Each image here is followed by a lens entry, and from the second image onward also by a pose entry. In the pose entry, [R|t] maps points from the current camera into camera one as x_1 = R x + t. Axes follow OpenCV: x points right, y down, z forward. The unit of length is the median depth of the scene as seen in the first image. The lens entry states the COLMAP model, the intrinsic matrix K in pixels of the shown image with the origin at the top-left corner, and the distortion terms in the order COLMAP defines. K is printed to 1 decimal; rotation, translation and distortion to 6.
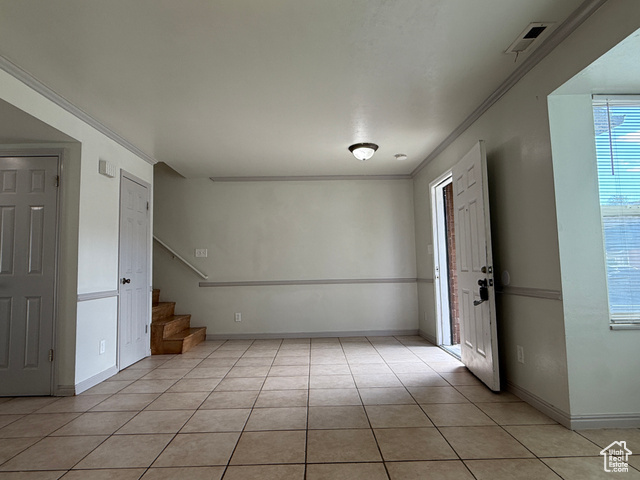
lens RADIAL K [[377.4, 0, 320.0], [0, 377.4, 240.0], [0, 0, 1]] dist [0.000322, -0.000201]
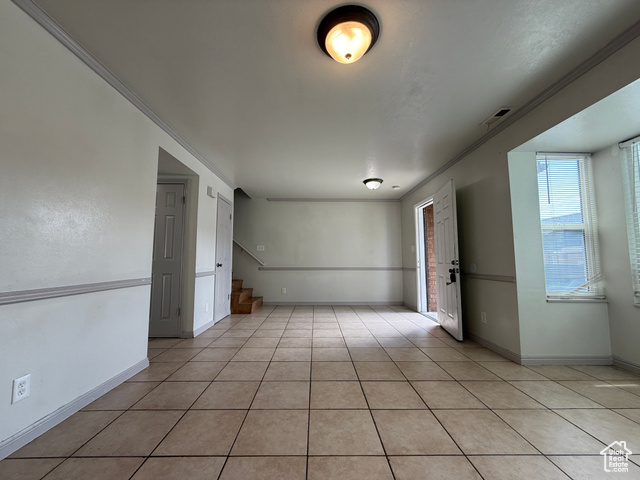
lens RADIAL K [[256.5, 0, 318.3], [0, 256.5, 239.3], [0, 0, 1]] dist [-0.000849, 0.000238]
pose [[0.999772, 0.020119, -0.007104, -0.128980], [-0.020163, 0.999777, -0.006263, 0.002089], [0.006976, 0.006404, 0.999955, -0.054142]]
